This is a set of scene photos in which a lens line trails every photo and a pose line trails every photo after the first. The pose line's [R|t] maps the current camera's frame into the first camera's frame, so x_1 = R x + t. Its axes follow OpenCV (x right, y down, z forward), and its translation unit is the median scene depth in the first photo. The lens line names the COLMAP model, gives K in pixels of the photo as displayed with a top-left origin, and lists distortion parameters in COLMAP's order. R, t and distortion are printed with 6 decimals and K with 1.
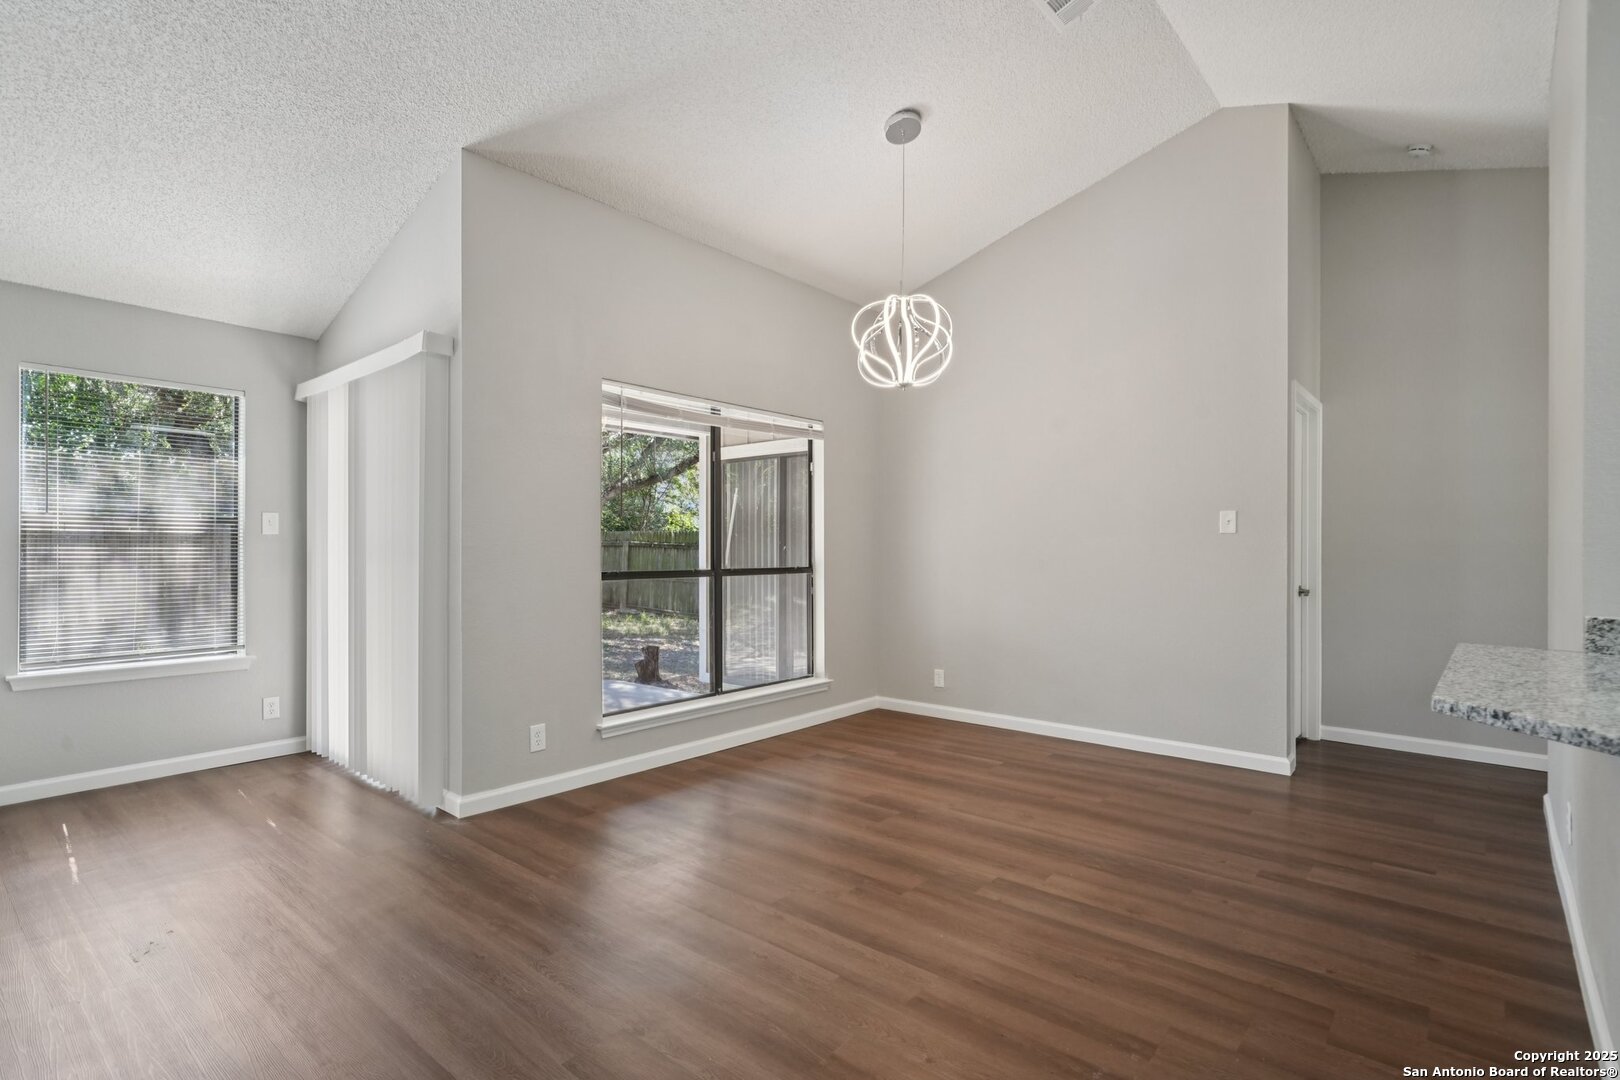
lens RADIAL K [[779.2, 0, 806.7], [0, 779.2, 545.2], [0, 0, 1]] dist [0.018585, -0.000268]
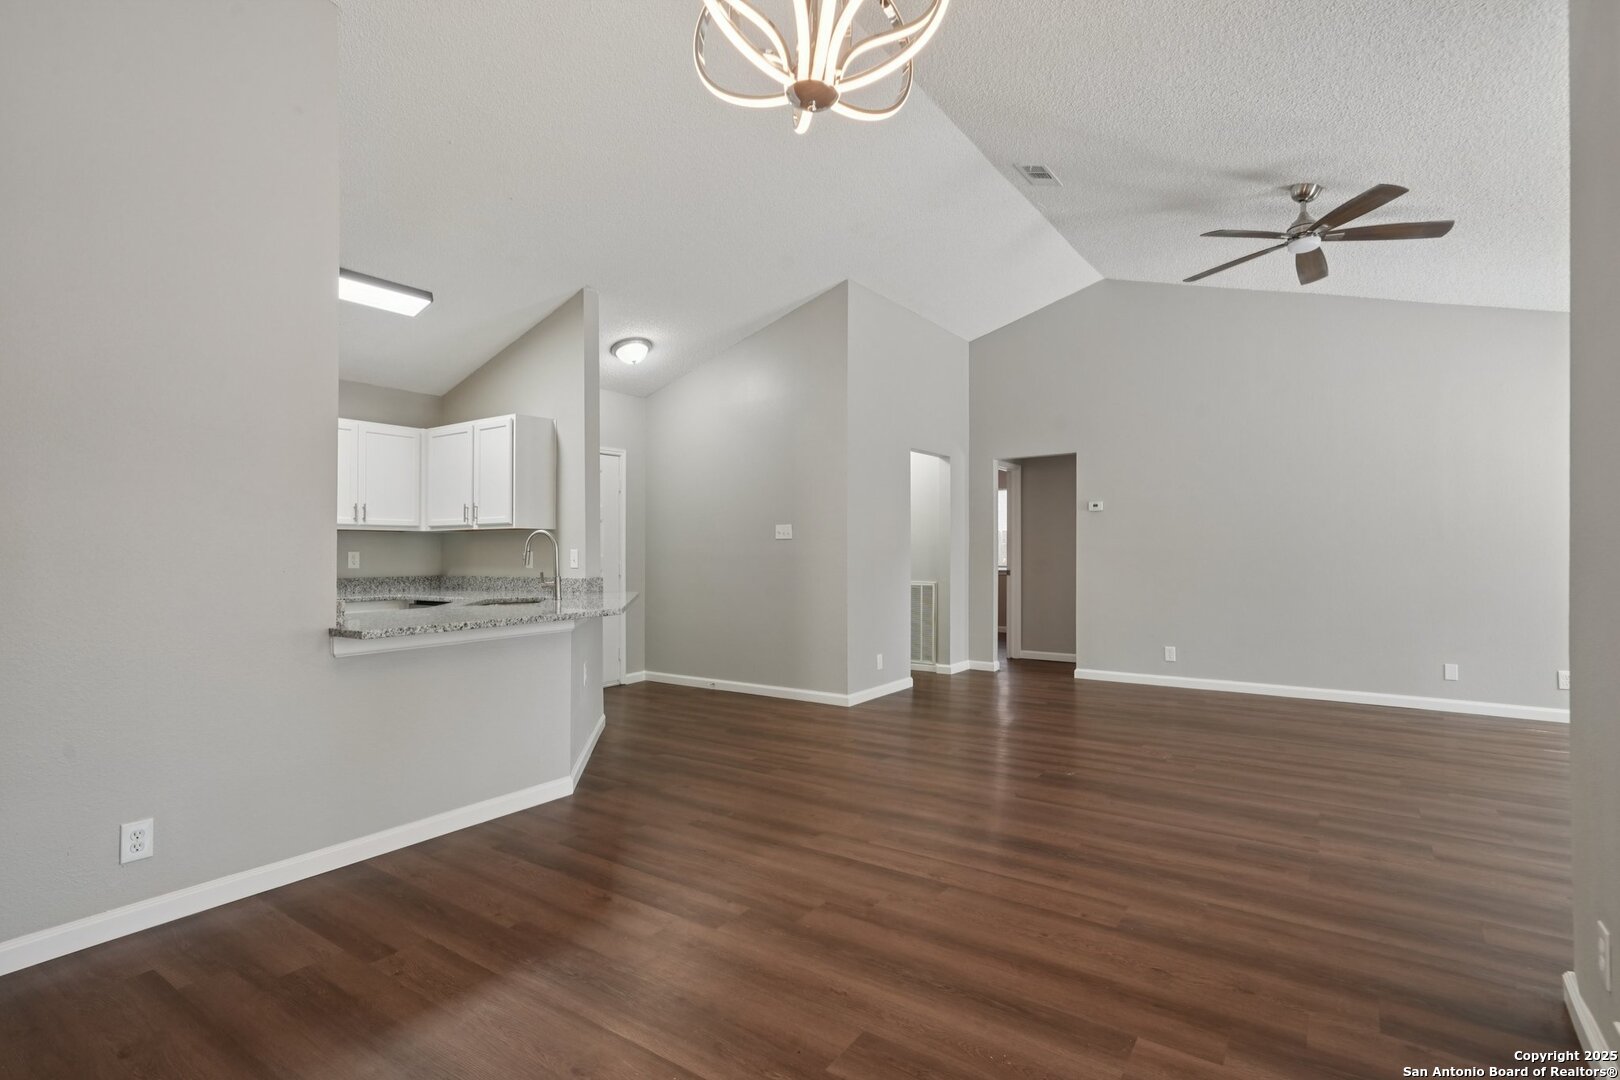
lens RADIAL K [[779.2, 0, 824.0], [0, 779.2, 544.8], [0, 0, 1]] dist [0.018585, -0.000268]
pose [[-0.993835, 0.004633, -0.110773, 0.159559], [0.005641, 0.999945, -0.008790, 0.004271], [0.110727, -0.009361, -0.993807, 1.373697]]
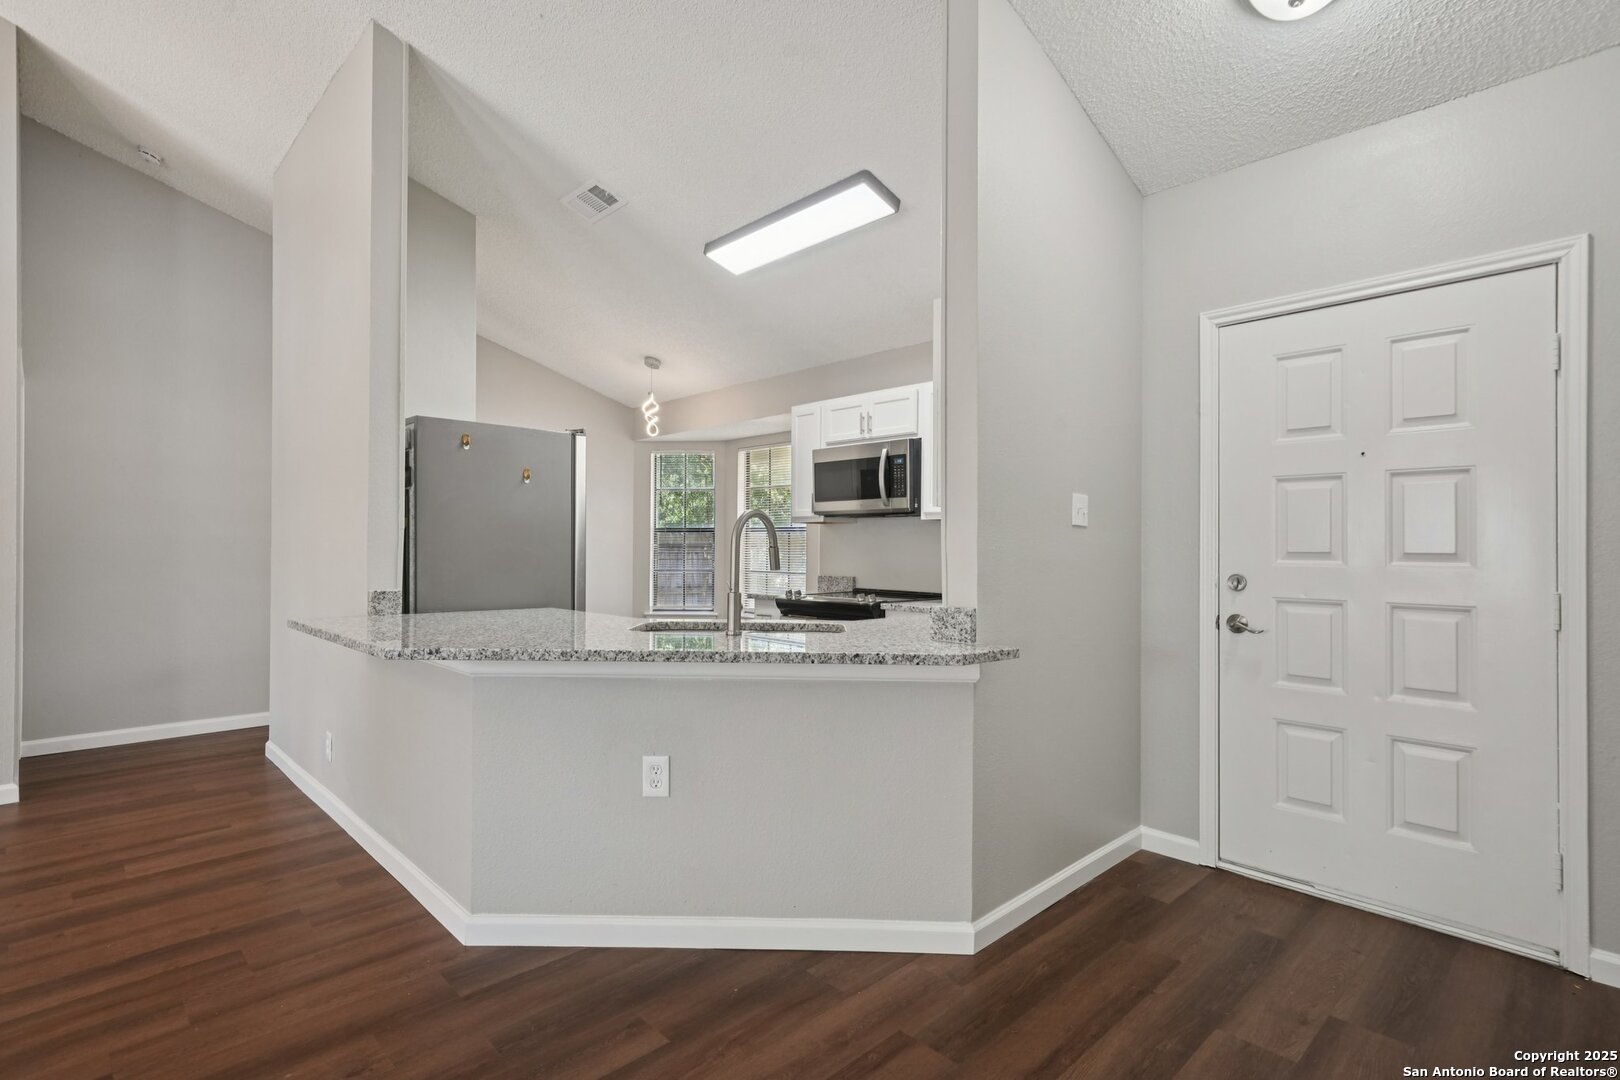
lens RADIAL K [[779.2, 0, 823.6], [0, 779.2, 541.7], [0, 0, 1]] dist [0.018585, -0.000268]
pose [[0.082465, 0.001387, 0.996593, -0.207315], [-0.007544, 0.999971, -0.000768, -0.001945], [-0.996565, -0.007455, 0.082473, 0.038943]]
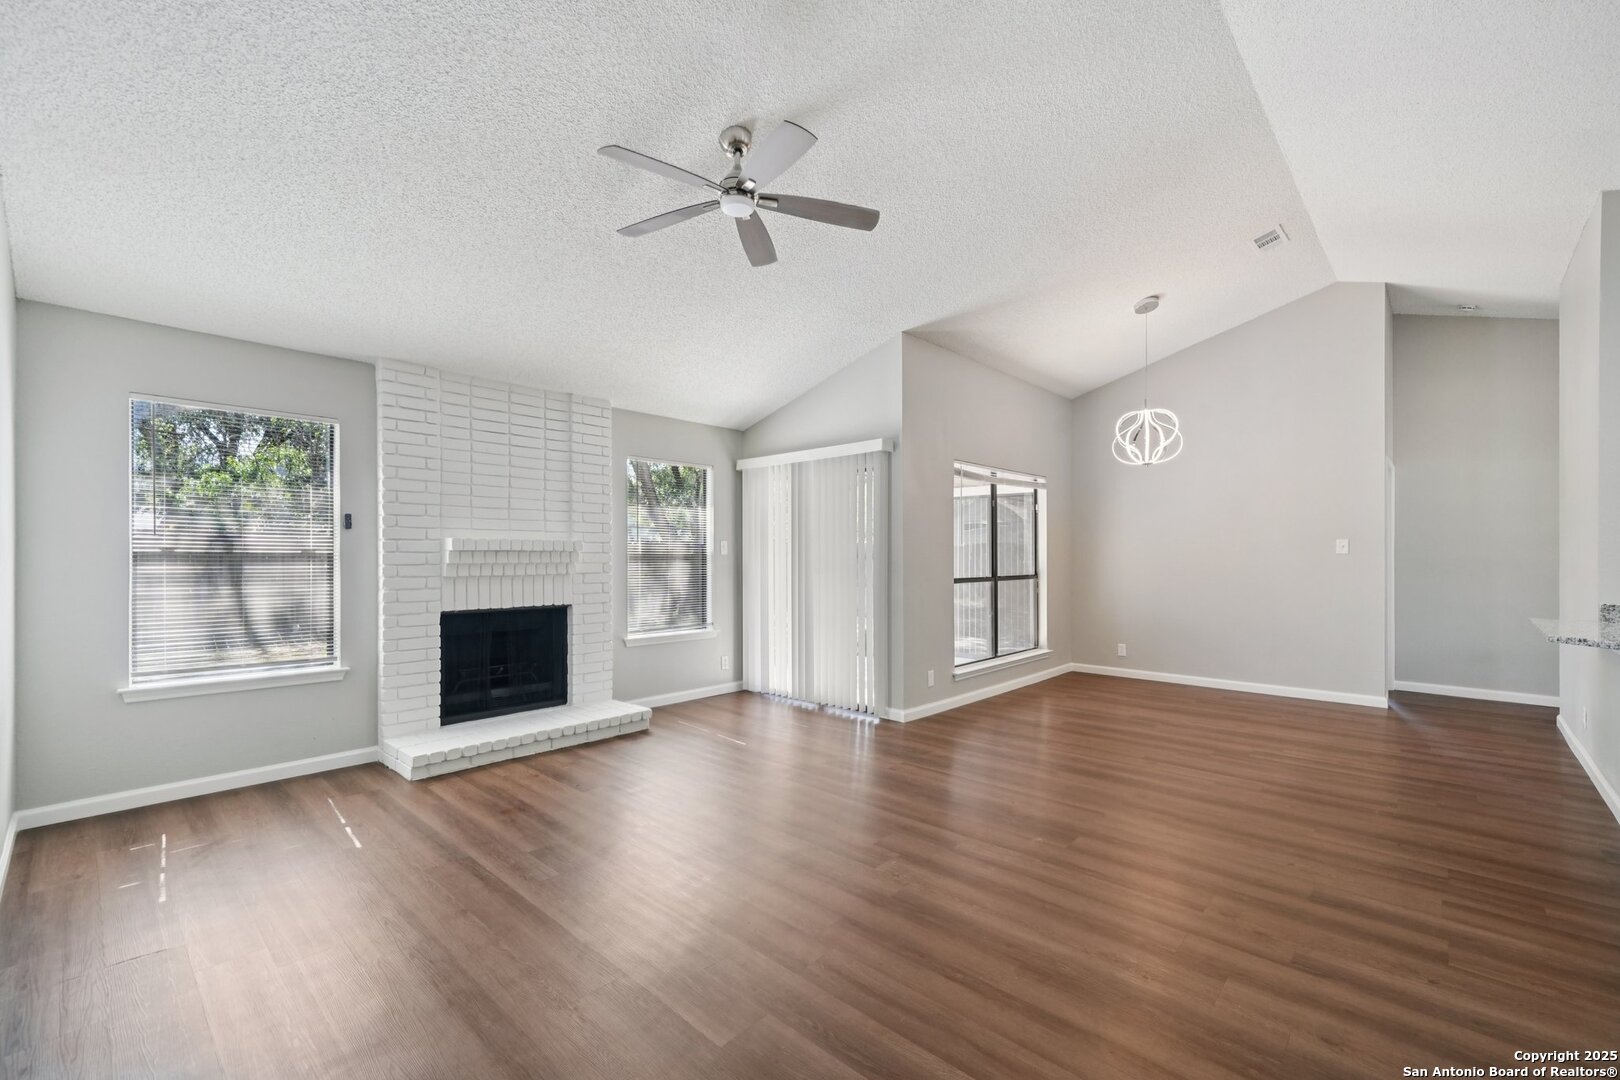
lens RADIAL K [[690.6, 0, 809.7], [0, 690.6, 548.4], [0, 0, 1]] dist [0.008036, 0.000104]
pose [[0.999264, -0.000702, -0.038344, -0.524073], [0.000592, 0.999996, -0.002865, -0.025508], [0.038346, 0.002841, 0.999260, -0.463884]]
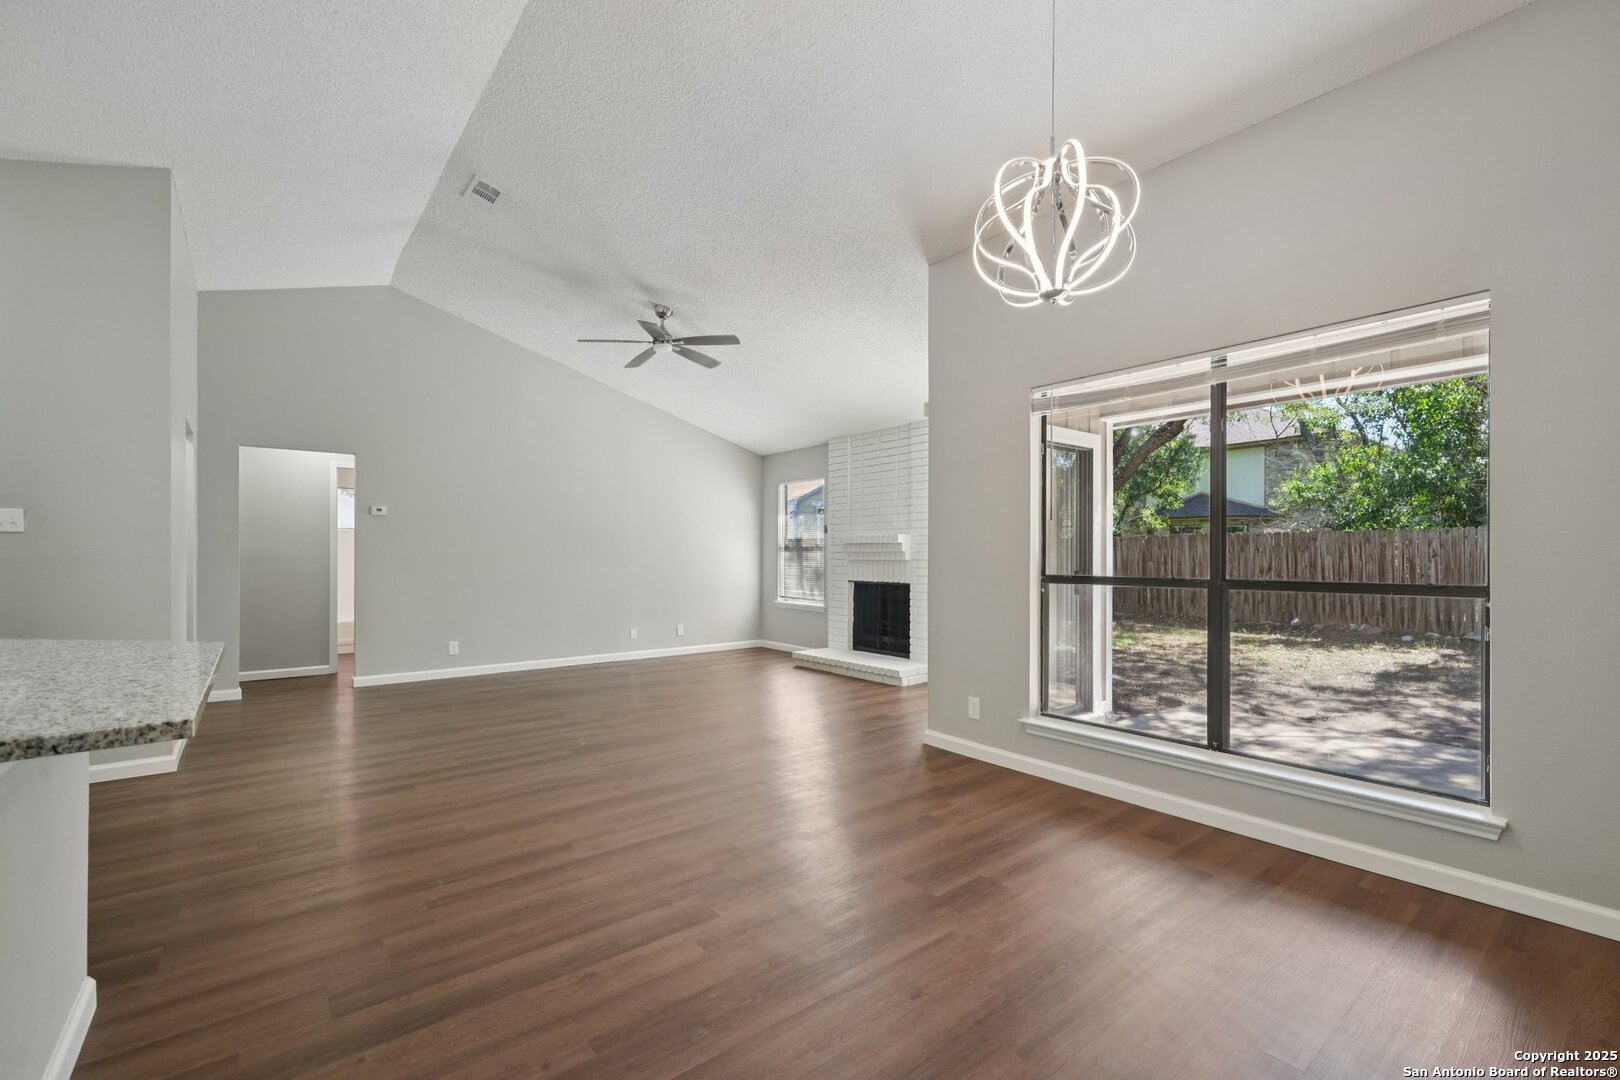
lens RADIAL K [[690.6, 0, 803.8], [0, 690.6, 569.3], [0, 0, 1]] dist [0.008036, 0.000104]
pose [[-0.187052, 0.018730, -0.982172, 0.728602], [0.002480, 0.999824, 0.018594, 0.009311], [0.982347, 0.001042, -0.187065, 0.906513]]
